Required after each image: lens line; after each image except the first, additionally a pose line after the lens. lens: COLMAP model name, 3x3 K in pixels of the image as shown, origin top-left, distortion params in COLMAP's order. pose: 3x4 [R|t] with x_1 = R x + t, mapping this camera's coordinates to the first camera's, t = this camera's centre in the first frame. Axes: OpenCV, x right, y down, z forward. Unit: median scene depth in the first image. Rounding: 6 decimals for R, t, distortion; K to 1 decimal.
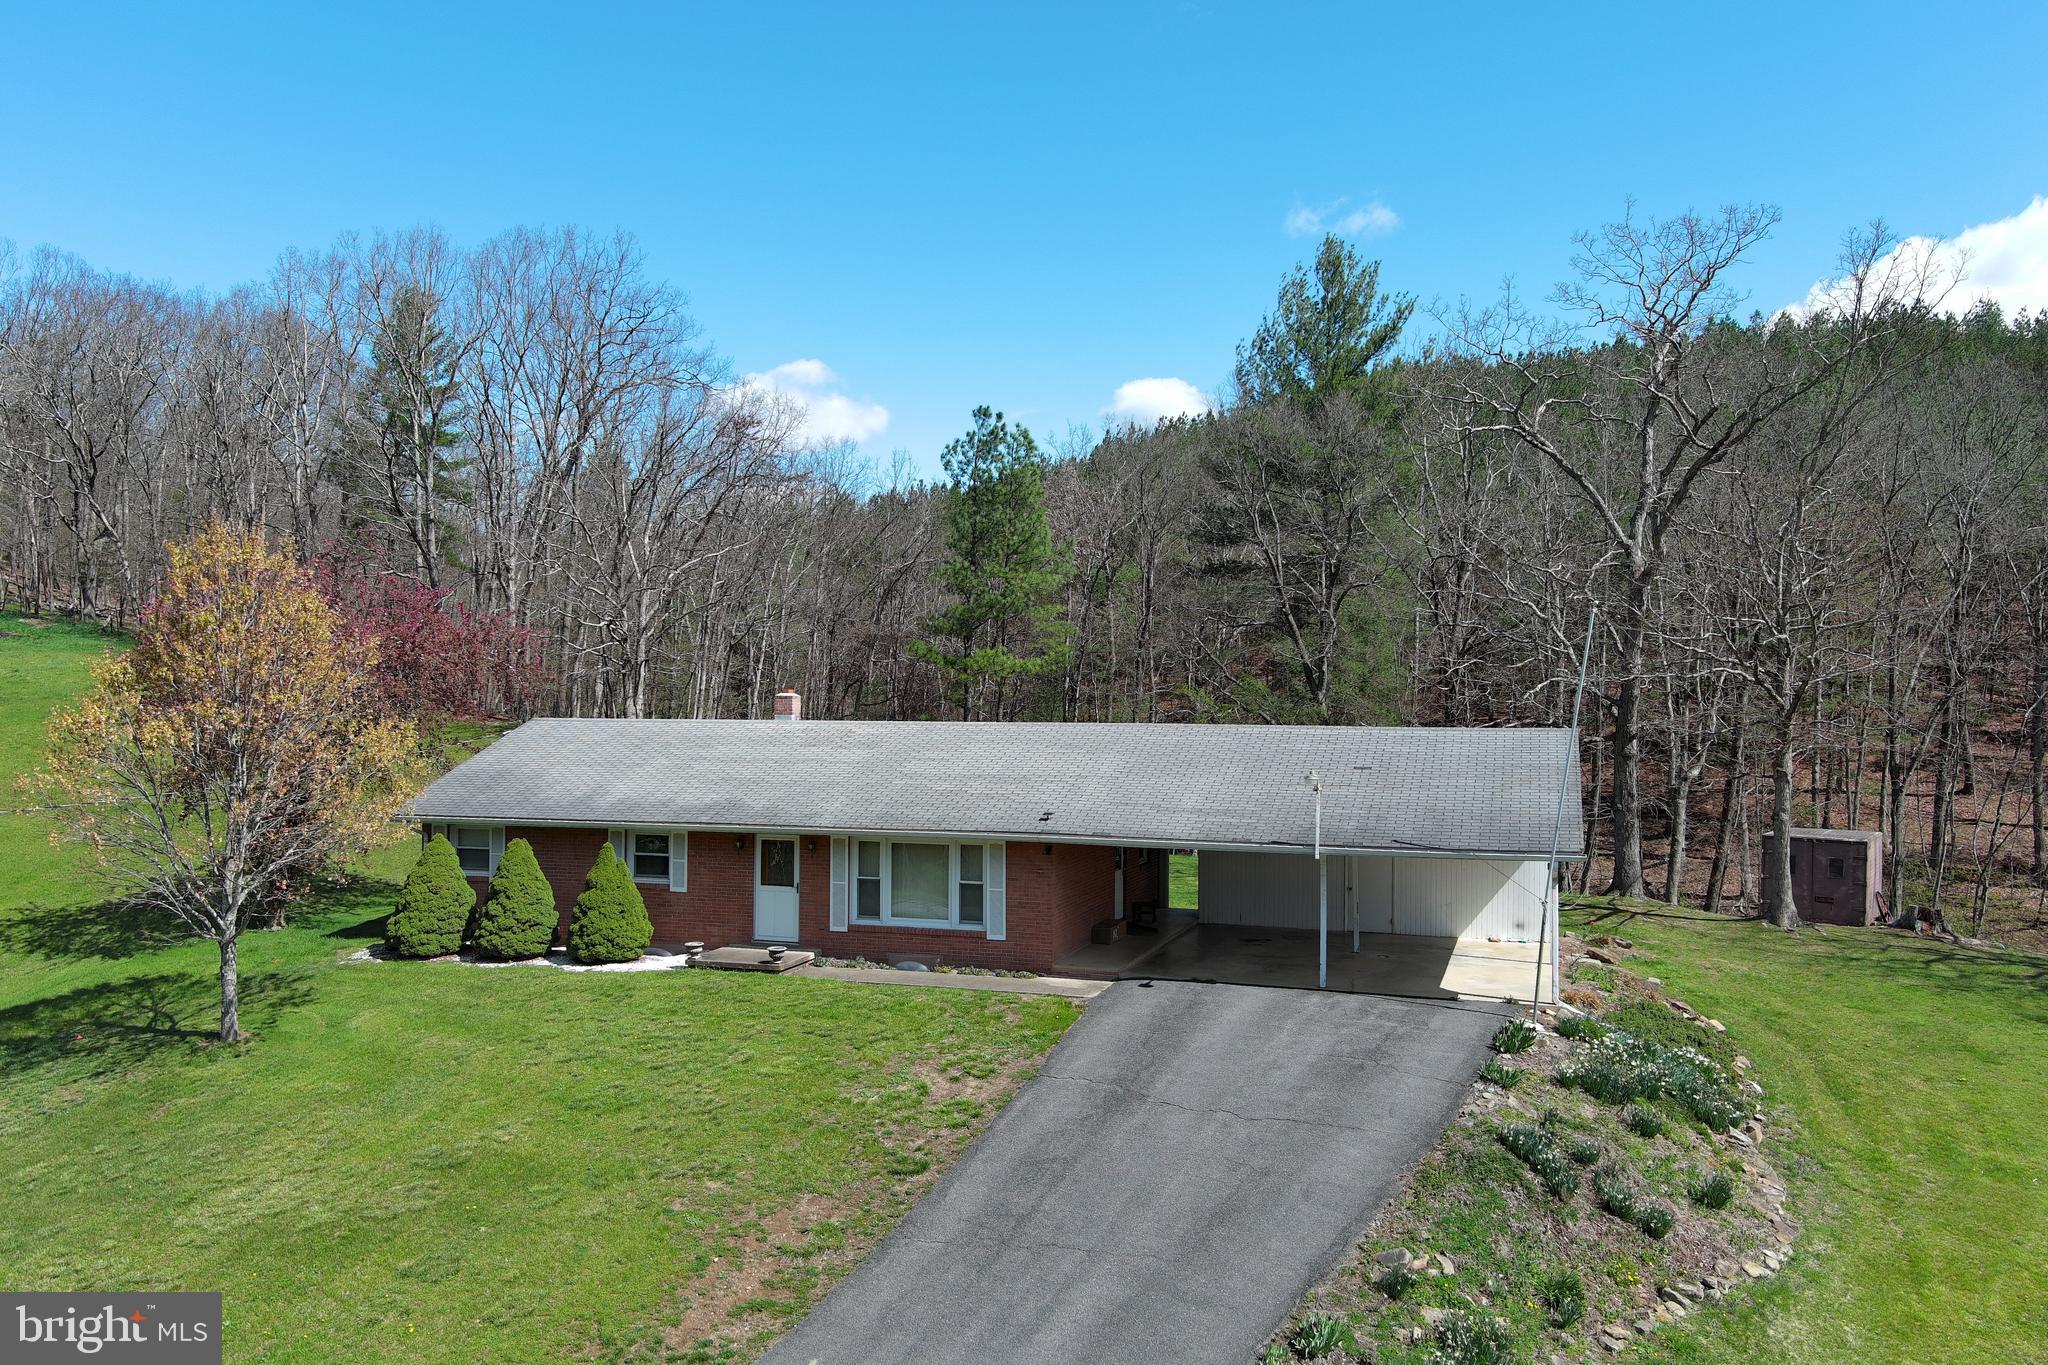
lens RADIAL K [[1583.0, 0, 1021.4], [0, 1583.0, 685.3], [0, 0, 1]] dist [0.026146, -0.023841]
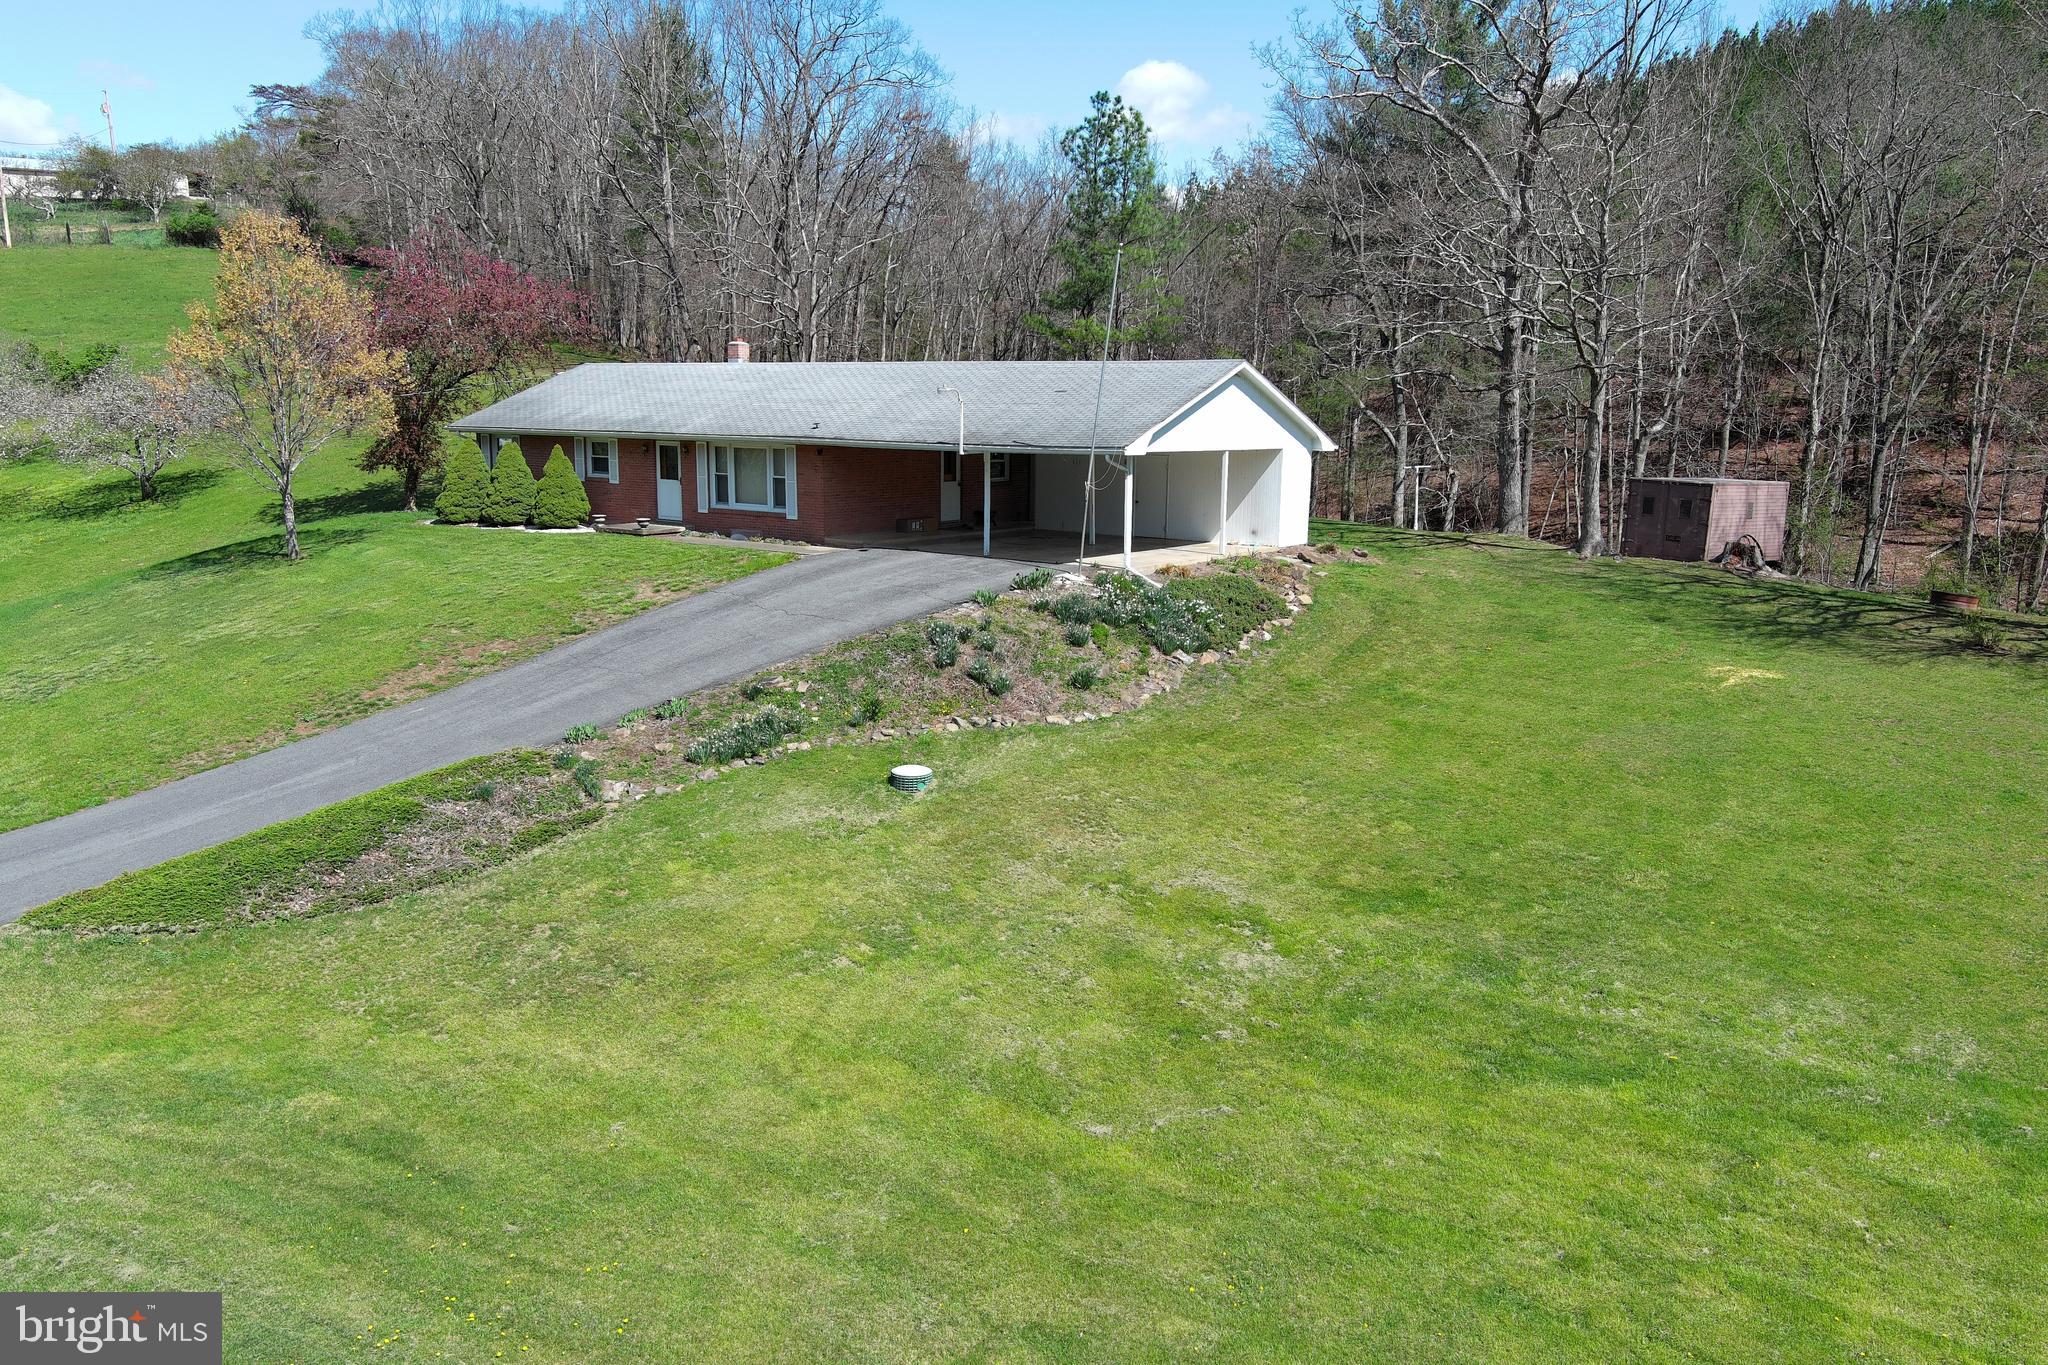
lens RADIAL K [[1583.0, 0, 1019.8], [0, 1583.0, 689.3], [0, 0, 1]] dist [0.026146, -0.023841]
pose [[0.950843, 0.060428, -0.303719, 0.569020], [-0.003061, 0.982563, 0.185907, 0.049858], [0.309657, -0.175839, 0.934448, -0.221726]]
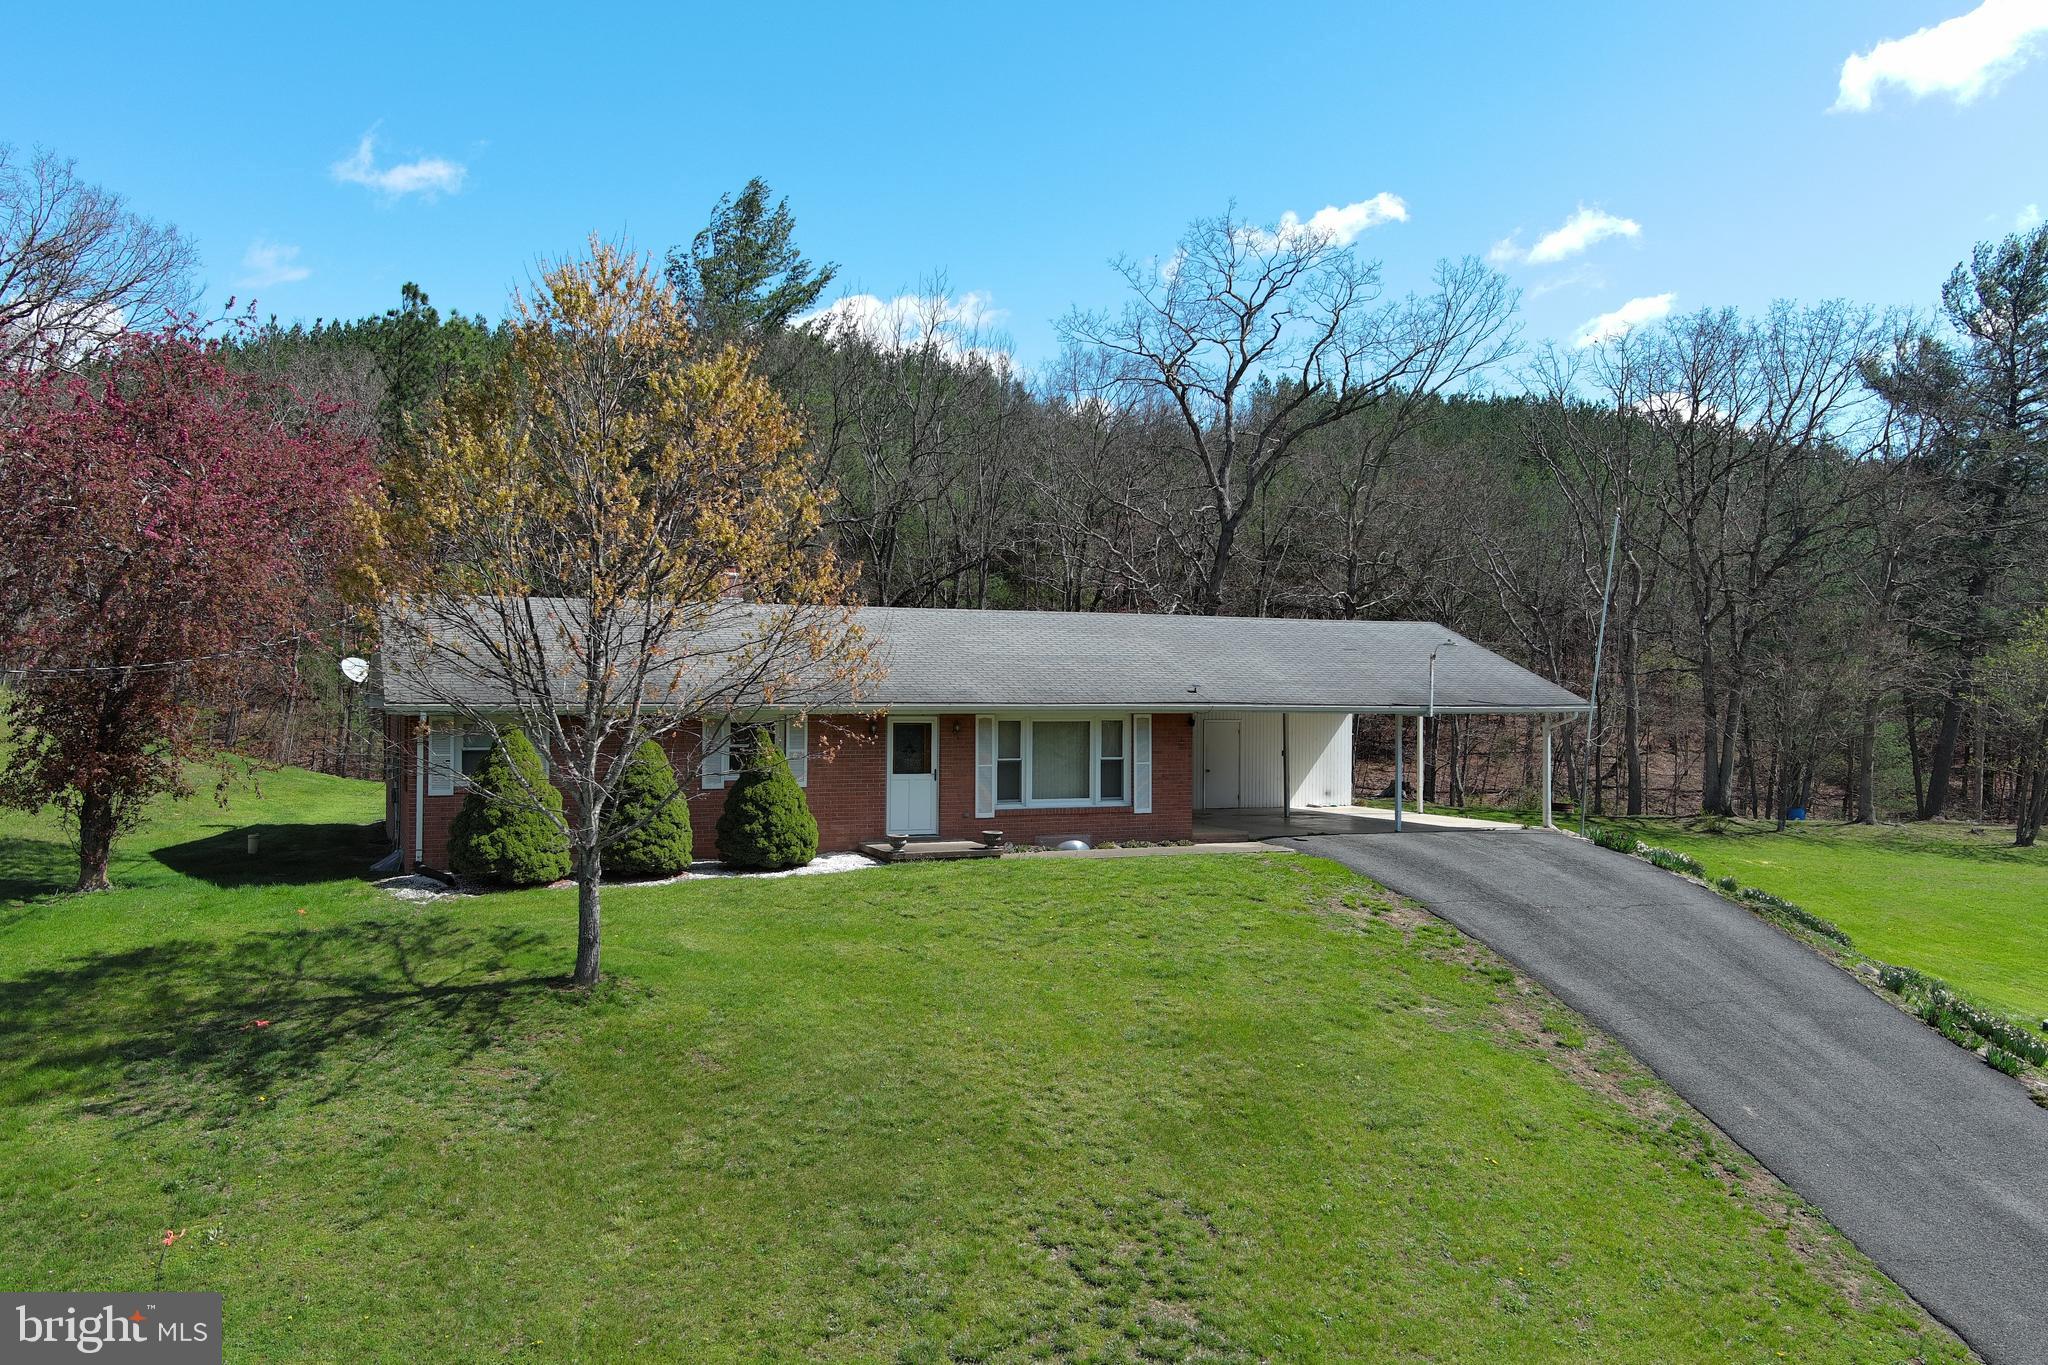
lens RADIAL K [[1583.0, 0, 1024.0], [0, 1583.0, 676.8], [0, 0, 1]] dist [0.026146, -0.023841]
pose [[0.743923, 0.005879, 0.668240, -0.716232], [-0.004188, 0.999983, -0.004136, 0.076451], [-0.668252, 0.000279, 0.743935, 0.295111]]
